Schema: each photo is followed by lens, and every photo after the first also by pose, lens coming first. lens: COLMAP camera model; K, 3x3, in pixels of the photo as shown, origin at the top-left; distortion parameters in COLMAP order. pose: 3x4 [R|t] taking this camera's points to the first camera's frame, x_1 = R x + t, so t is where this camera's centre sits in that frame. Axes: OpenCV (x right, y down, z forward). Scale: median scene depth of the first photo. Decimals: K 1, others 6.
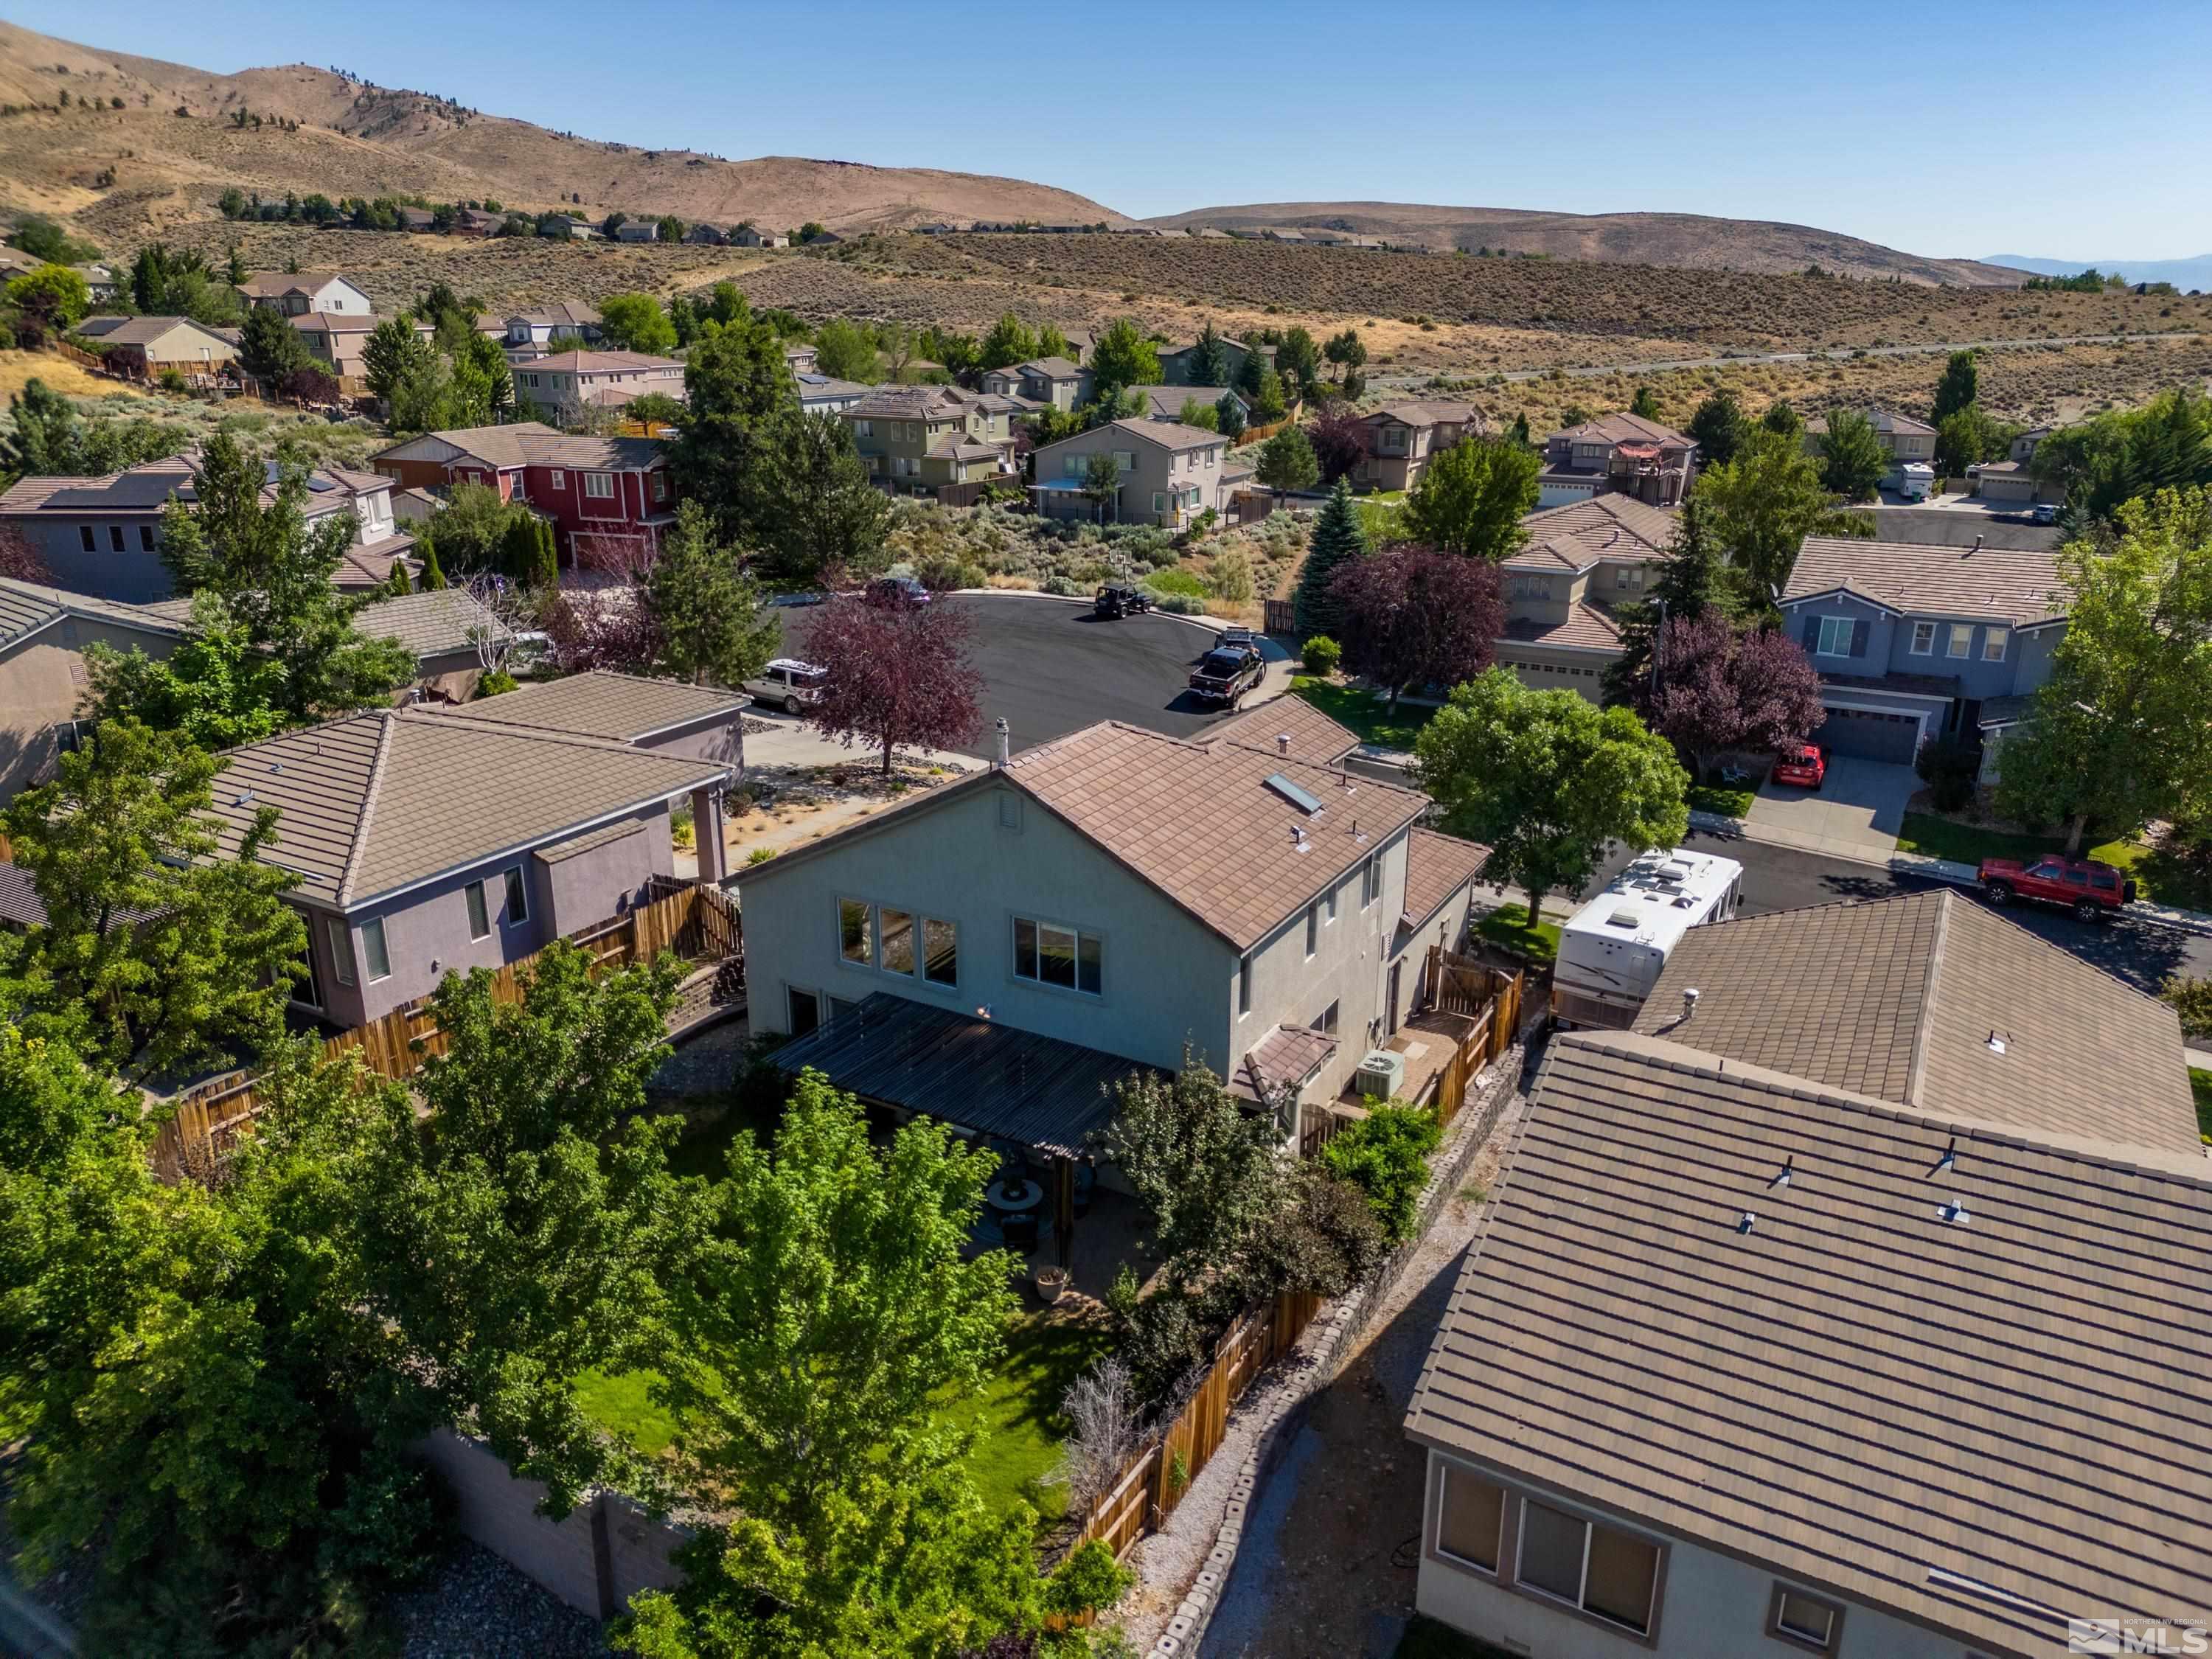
lens RADIAL K [[1583.9, 0, 1091.5], [0, 1583.9, 826.1], [0, 0, 1]] dist [0.050301, -0.057355]
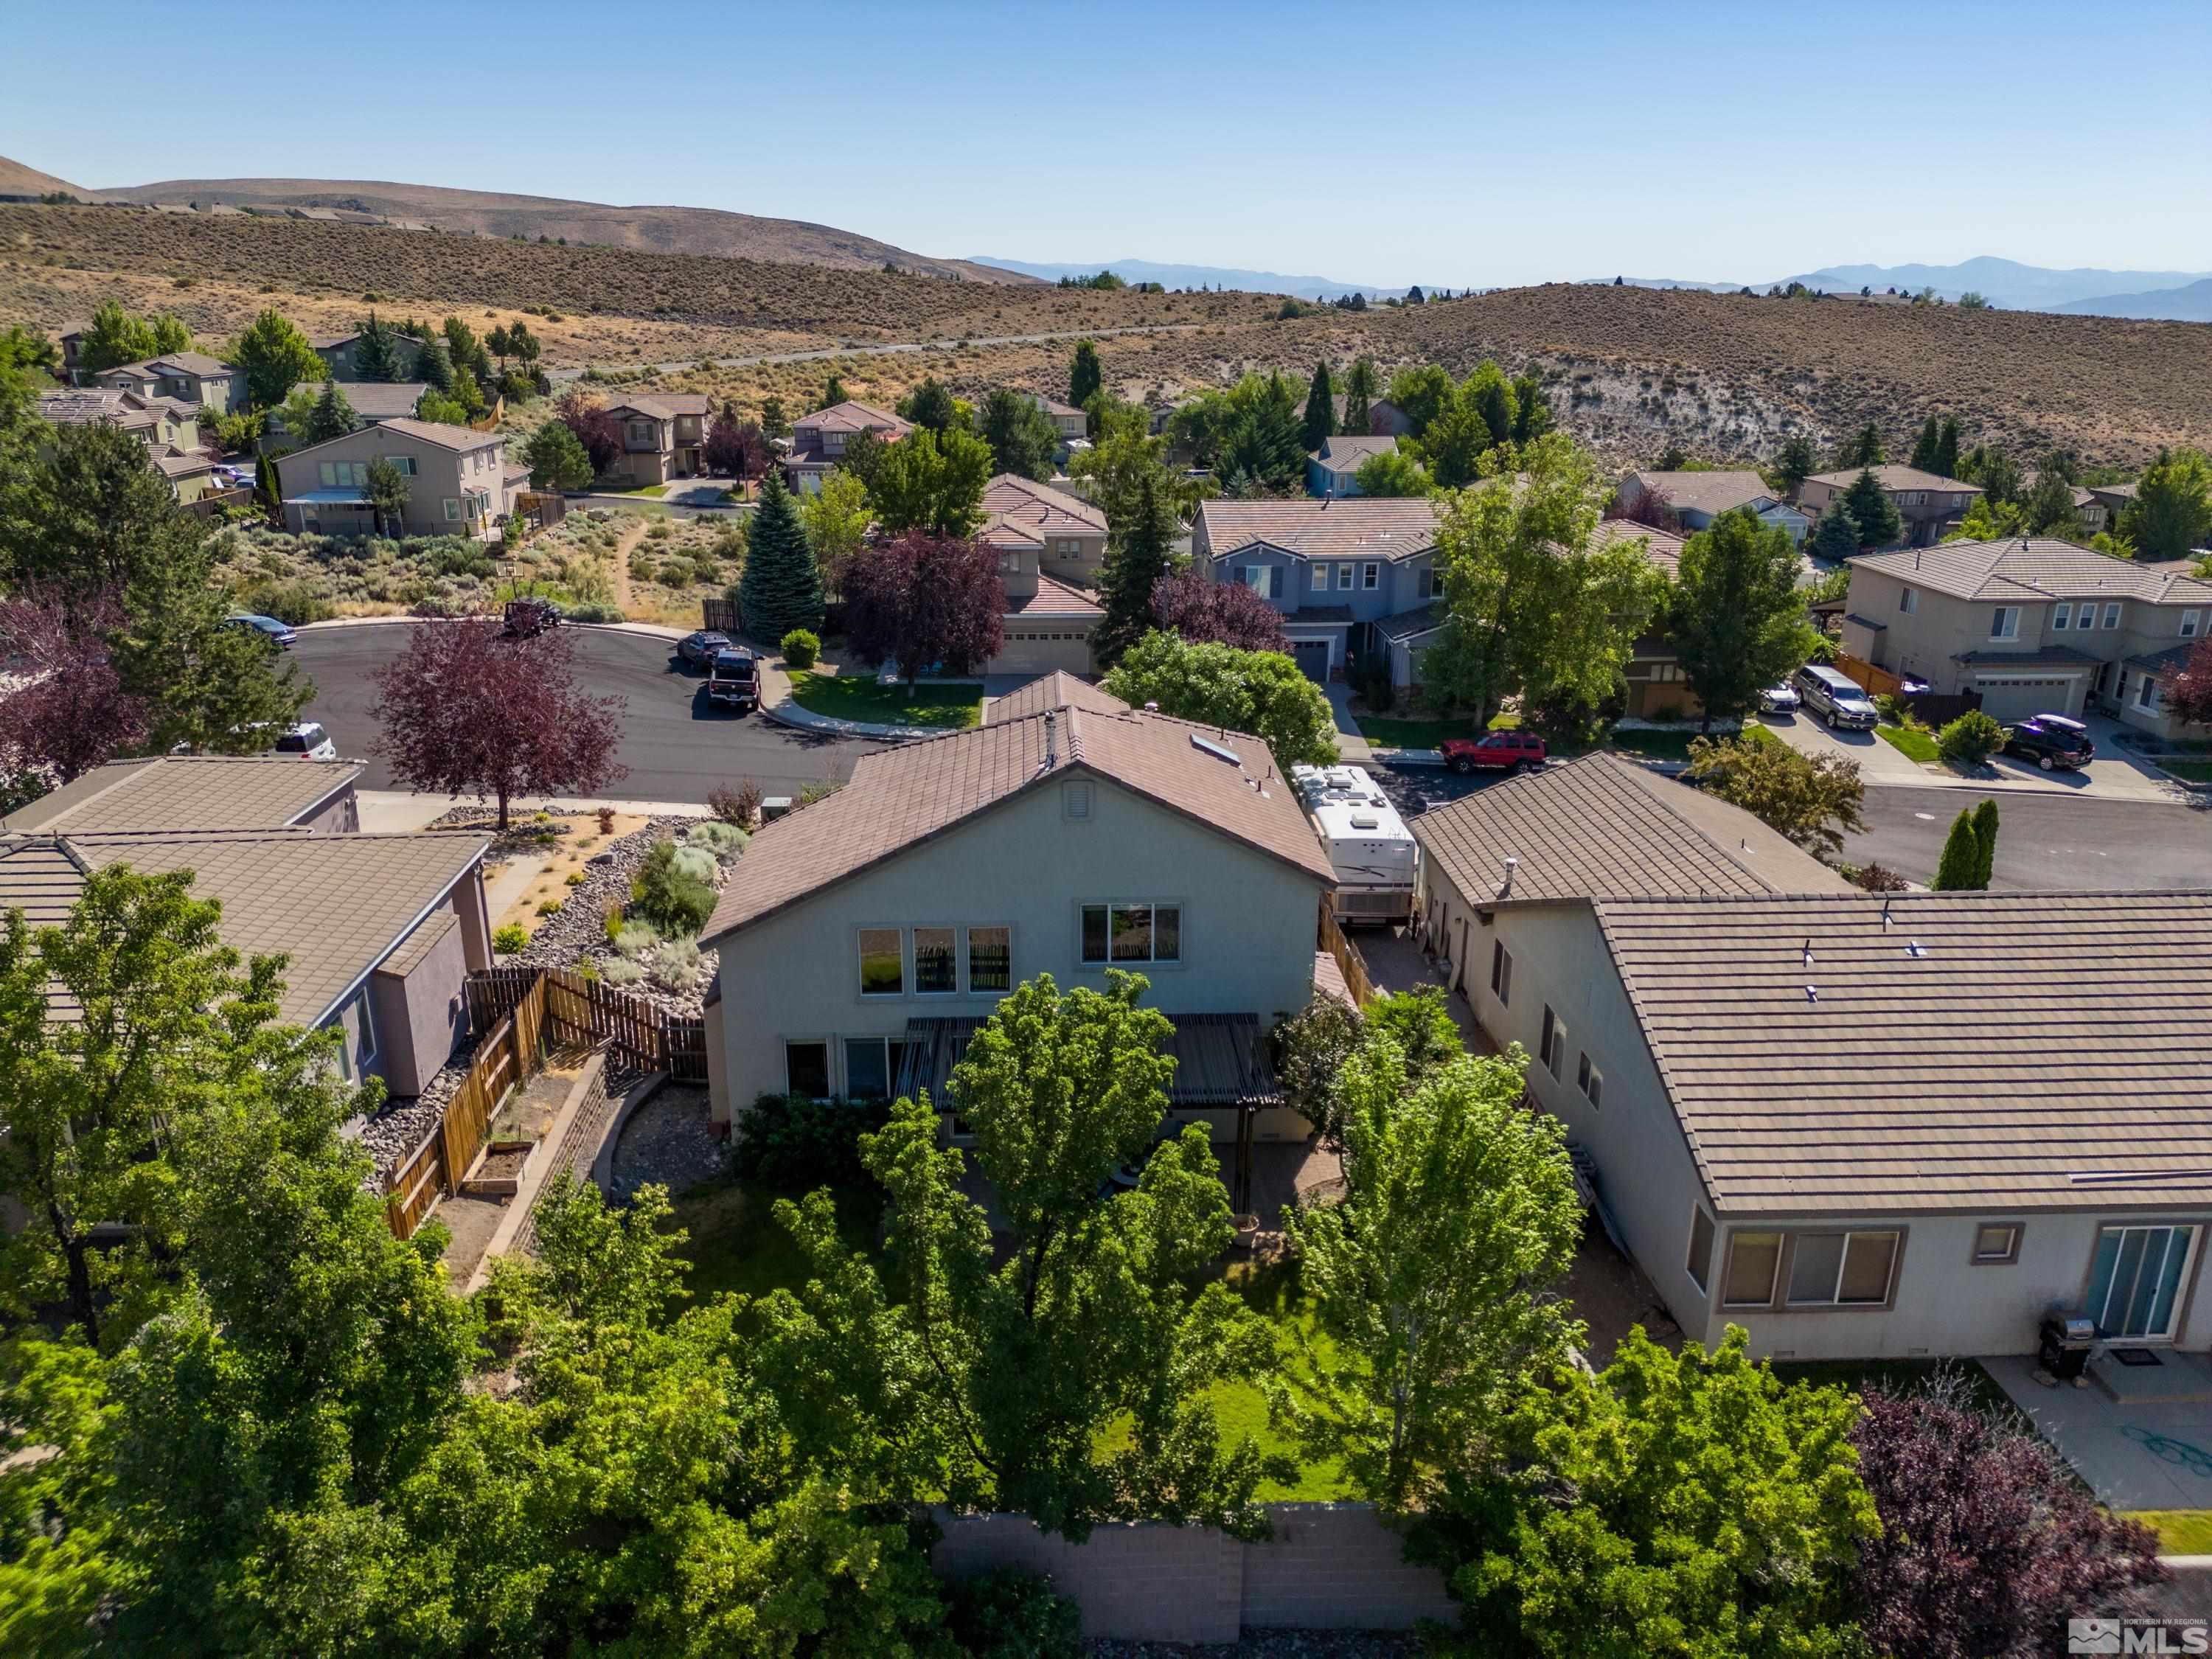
lens RADIAL K [[1583.9, 0, 1091.5], [0, 1583.9, 826.1], [0, 0, 1]] dist [0.050301, -0.057355]
pose [[0.835262, -0.169548, 0.523060, -0.151055], [0.166910, 0.984568, 0.052610, -0.011730], [-0.523908, 0.043361, 0.850671, 0.034835]]
